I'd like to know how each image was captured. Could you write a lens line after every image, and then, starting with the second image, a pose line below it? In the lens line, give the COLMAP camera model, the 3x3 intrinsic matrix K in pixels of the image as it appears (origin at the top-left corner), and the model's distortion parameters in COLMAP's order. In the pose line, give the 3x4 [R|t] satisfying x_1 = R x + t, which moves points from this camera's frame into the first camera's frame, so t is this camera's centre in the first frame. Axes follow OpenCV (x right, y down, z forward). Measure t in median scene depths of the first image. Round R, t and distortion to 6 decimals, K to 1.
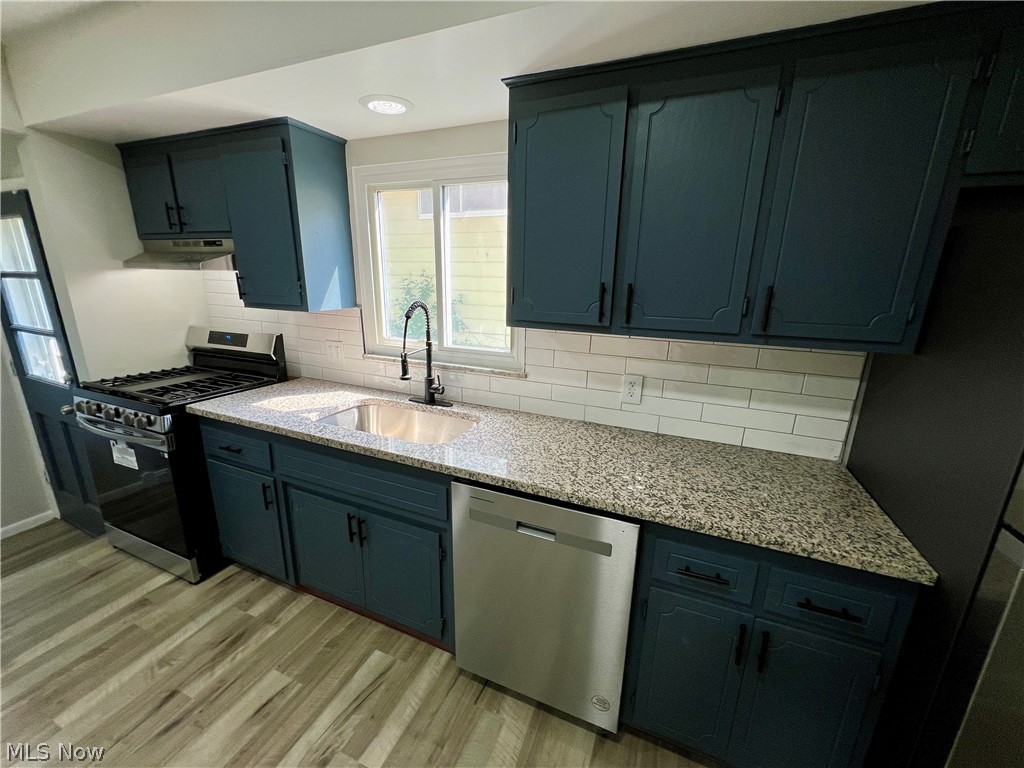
lens RADIAL K [[410.2, 0, 512.4], [0, 410.2, 385.8], [0, 0, 1]] dist [-0.001997, 0.000433]
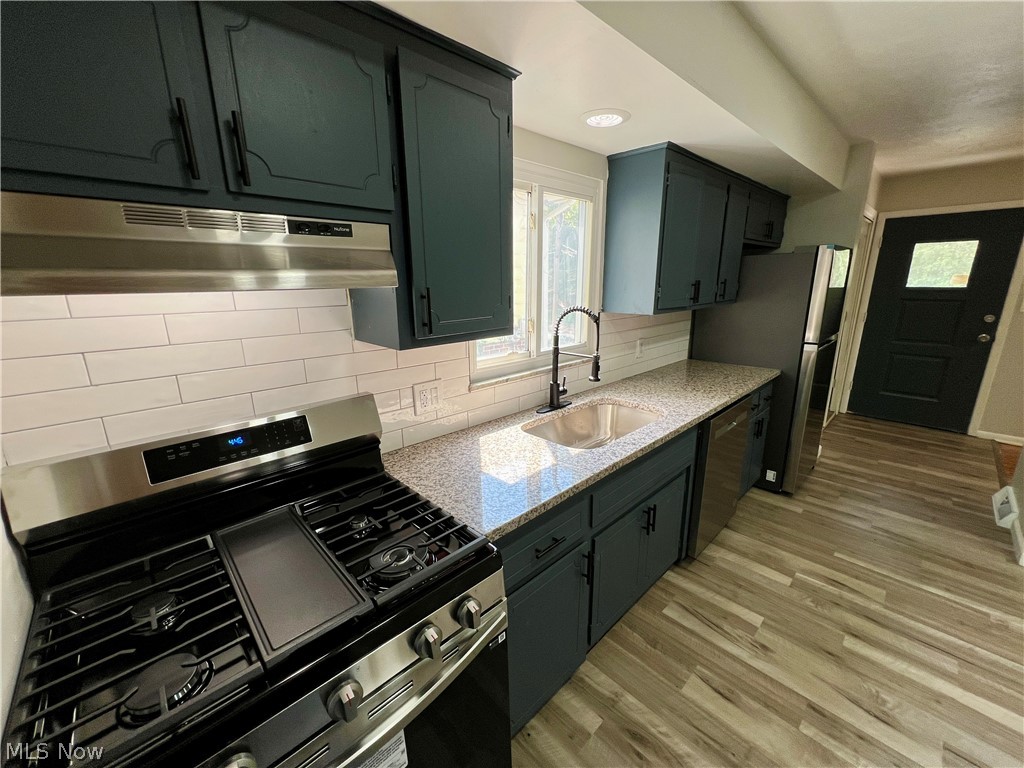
lens RADIAL K [[410.2, 0, 509.9], [0, 410.2, 385.8], [0, 0, 1]] dist [-0.001997, 0.000433]
pose [[0.394140, -0.258316, 0.882002, -1.355465], [0.256566, 0.952460, 0.164300, -0.245807], [-0.882512, 0.161534, 0.441677, 0.783189]]
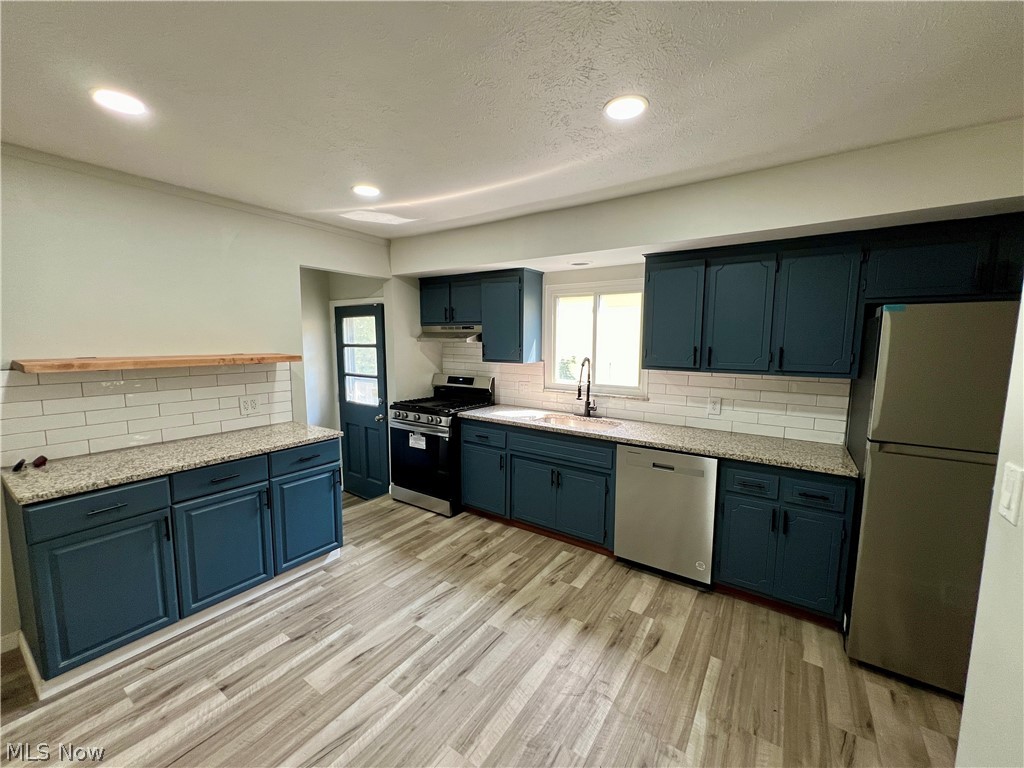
lens RADIAL K [[410.2, 0, 512.1], [0, 410.2, 385.4], [0, 0, 1]] dist [-0.001997, 0.000433]
pose [[0.979736, 0.006048, -0.200200, -0.203222], [-0.035479, 0.988978, -0.143746, 0.205556], [0.197124, 0.147936, 0.969153, -0.872267]]
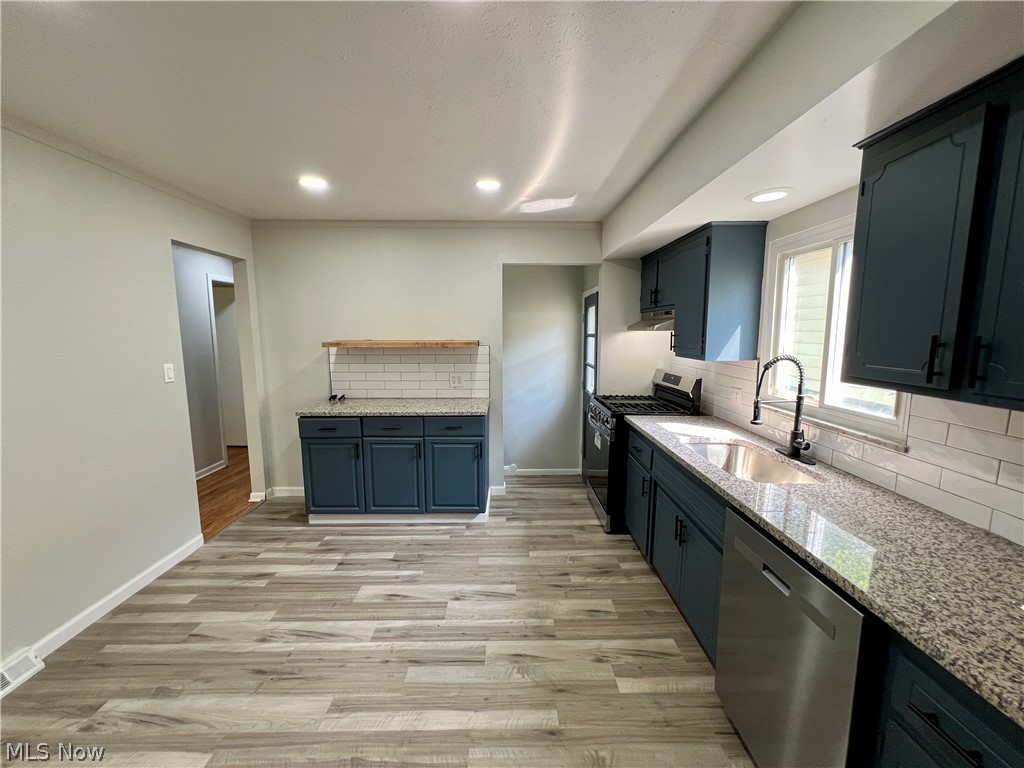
lens RADIAL K [[410.2, 0, 511.2], [0, 410.2, 385.5], [0, 0, 1]] dist [-0.001997, 0.000433]
pose [[0.398555, 0.099727, -0.911706, 0.500188], [-0.226185, 0.974054, 0.007670, 0.025218], [0.888816, 0.203158, 0.410771, -0.057088]]
